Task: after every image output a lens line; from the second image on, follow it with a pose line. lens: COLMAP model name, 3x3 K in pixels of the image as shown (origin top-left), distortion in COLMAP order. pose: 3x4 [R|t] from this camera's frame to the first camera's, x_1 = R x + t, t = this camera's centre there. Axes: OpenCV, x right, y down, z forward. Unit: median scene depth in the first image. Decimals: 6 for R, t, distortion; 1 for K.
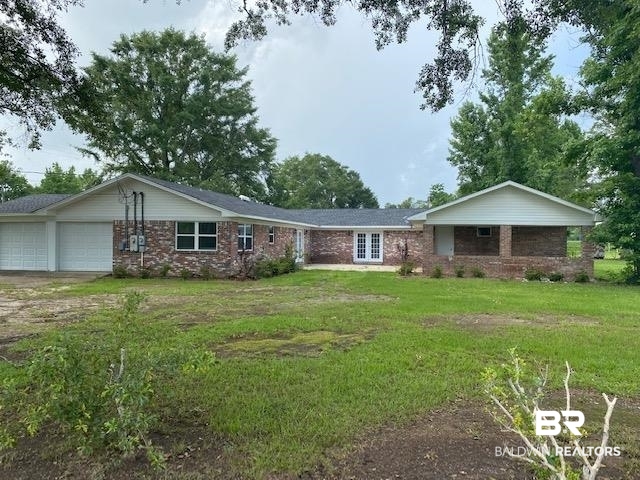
lens RADIAL K [[485.6, 0, 322.1], [0, 485.6, 241.7], [0, 0, 1]] dist [0.025607, -0.025600]
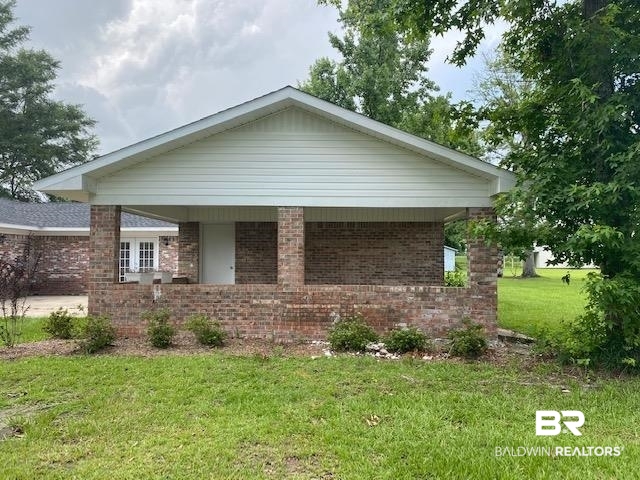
lens RADIAL K [[485.6, 0, 318.3], [0, 485.6, 239.5], [0, 0, 1]] dist [0.025607, -0.025600]
pose [[0.985225, 0.002794, 0.171241, 0.331353], [0.004695, 0.999050, -0.043318, 0.010302], [-0.171200, 0.043482, 0.984276, 0.607715]]
